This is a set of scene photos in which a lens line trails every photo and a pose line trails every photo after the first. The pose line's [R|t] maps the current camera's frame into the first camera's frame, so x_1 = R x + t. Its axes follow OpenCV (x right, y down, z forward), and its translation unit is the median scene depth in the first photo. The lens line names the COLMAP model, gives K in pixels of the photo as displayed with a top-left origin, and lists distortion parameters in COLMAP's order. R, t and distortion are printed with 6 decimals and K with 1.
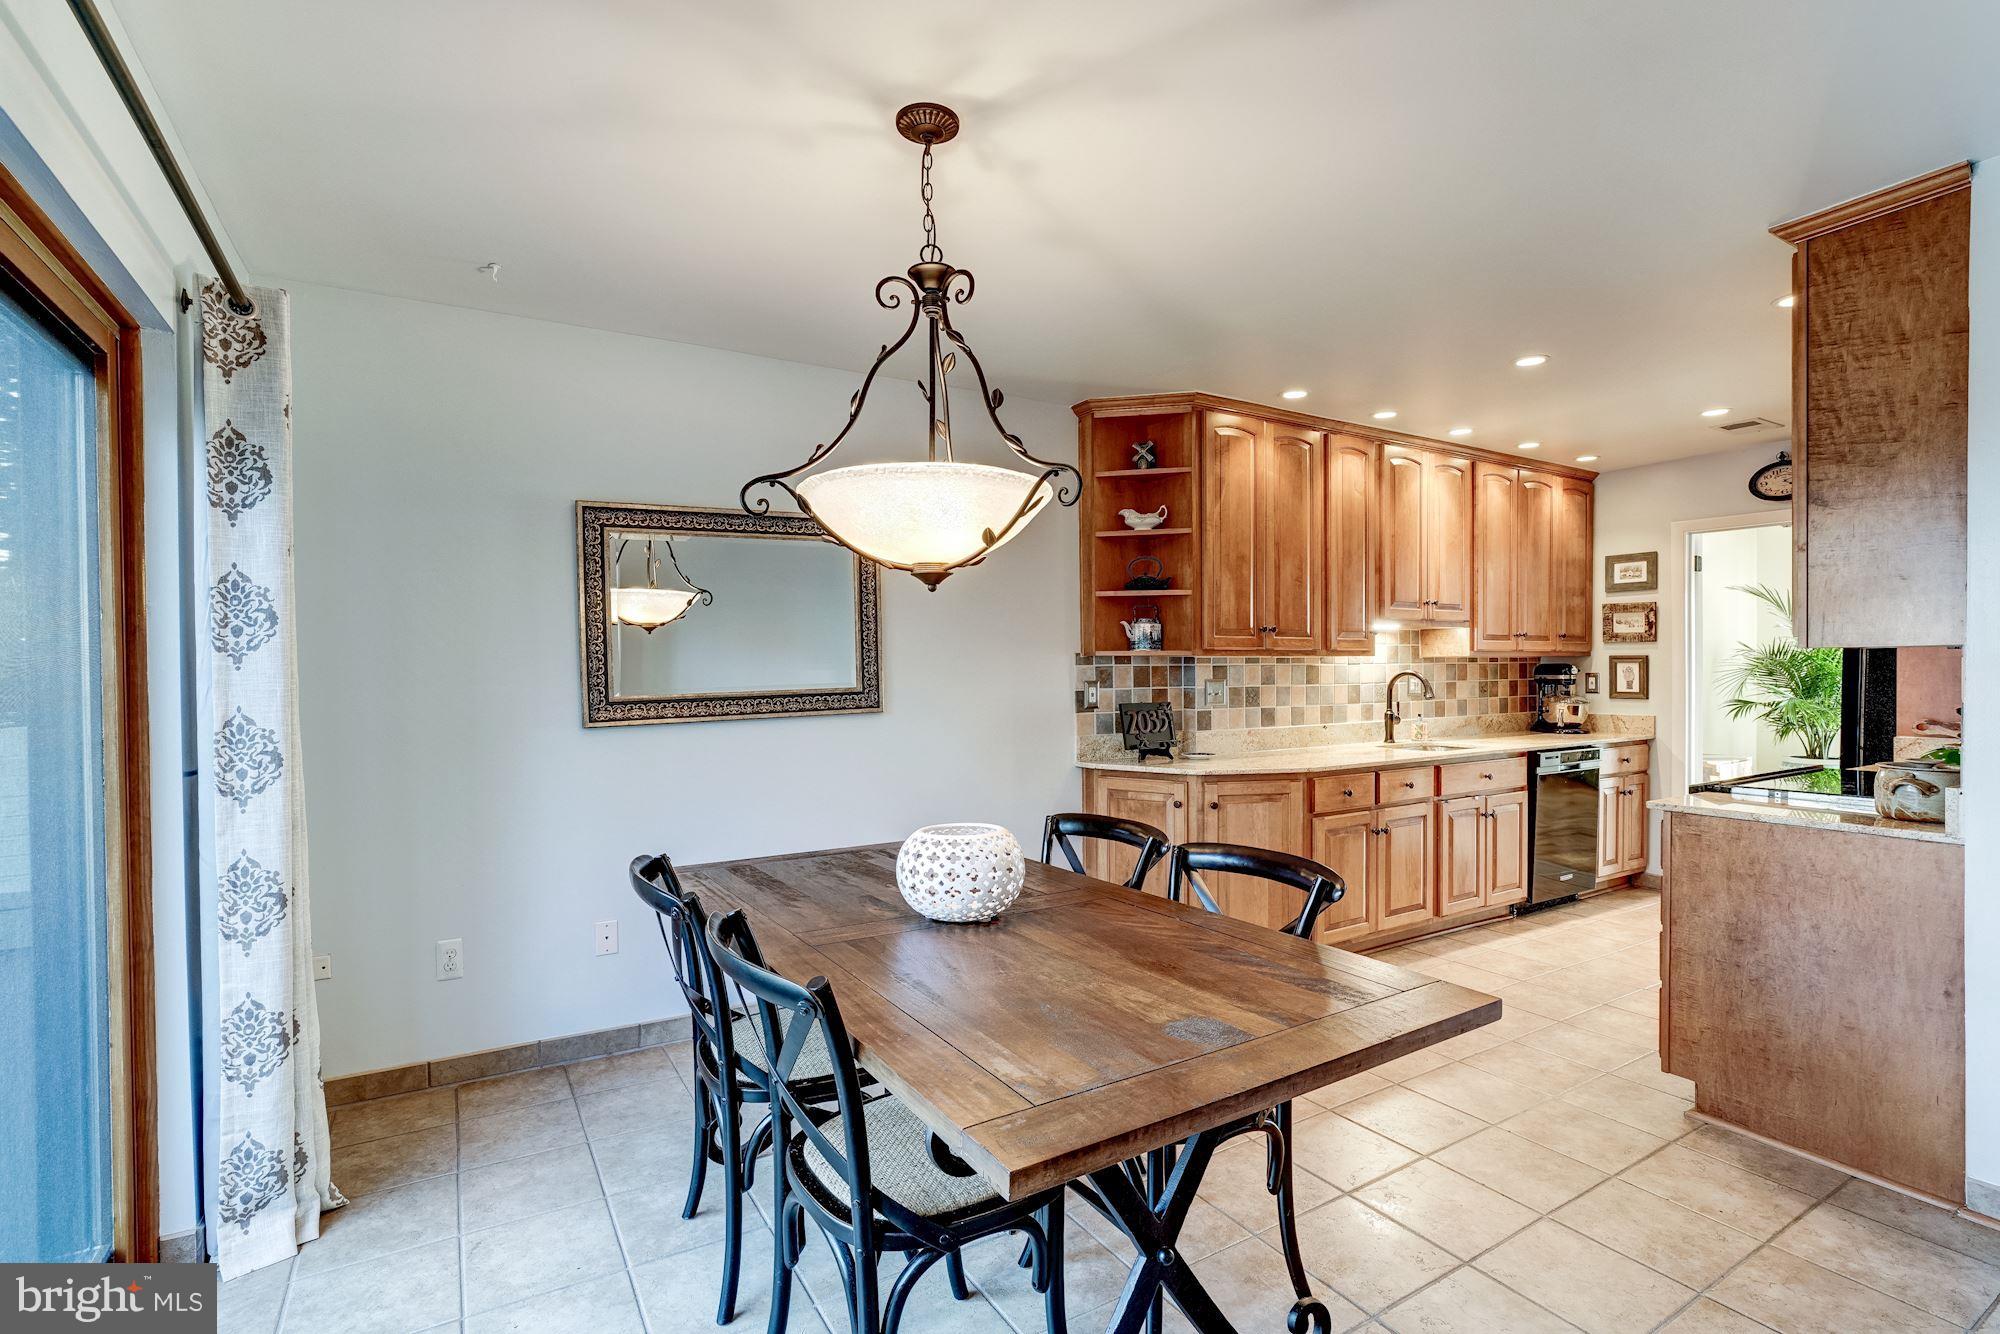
lens RADIAL K [[931.5, 0, 997.7], [0, 931.5, 676.5], [0, 0, 1]] dist [-0.008834, 0.003625]
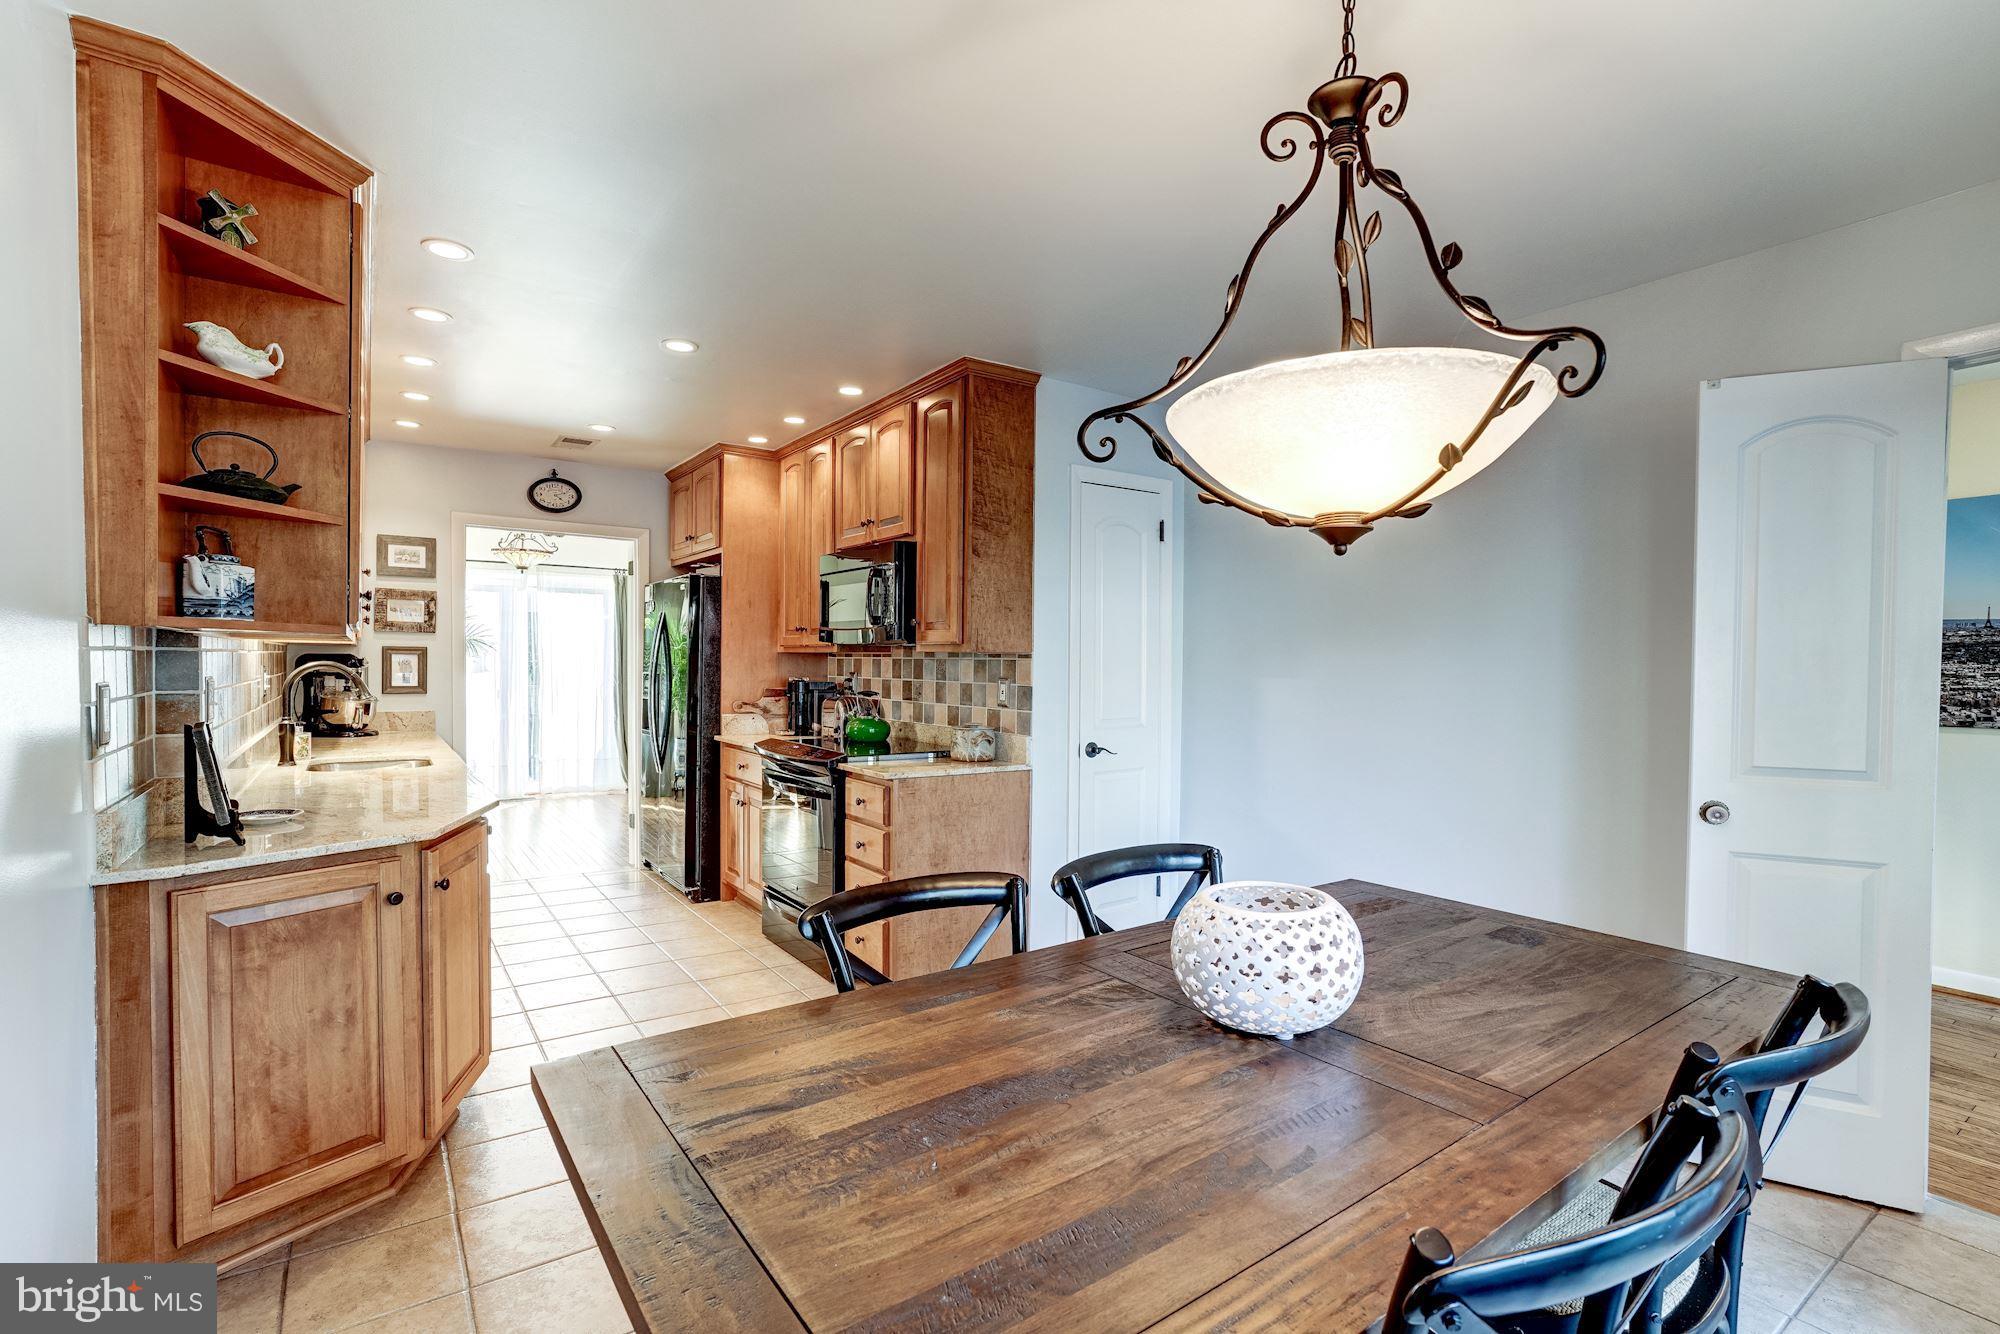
lens RADIAL K [[931.5, 0, 997.1], [0, 931.5, 672.5], [0, 0, 1]] dist [-0.008834, 0.003625]
pose [[-0.052625, -0.003961, 0.998606, -0.272914], [-0.001944, 0.999991, 0.003864, -0.001690], [-0.998612, -0.001738, -0.052632, 0.470458]]
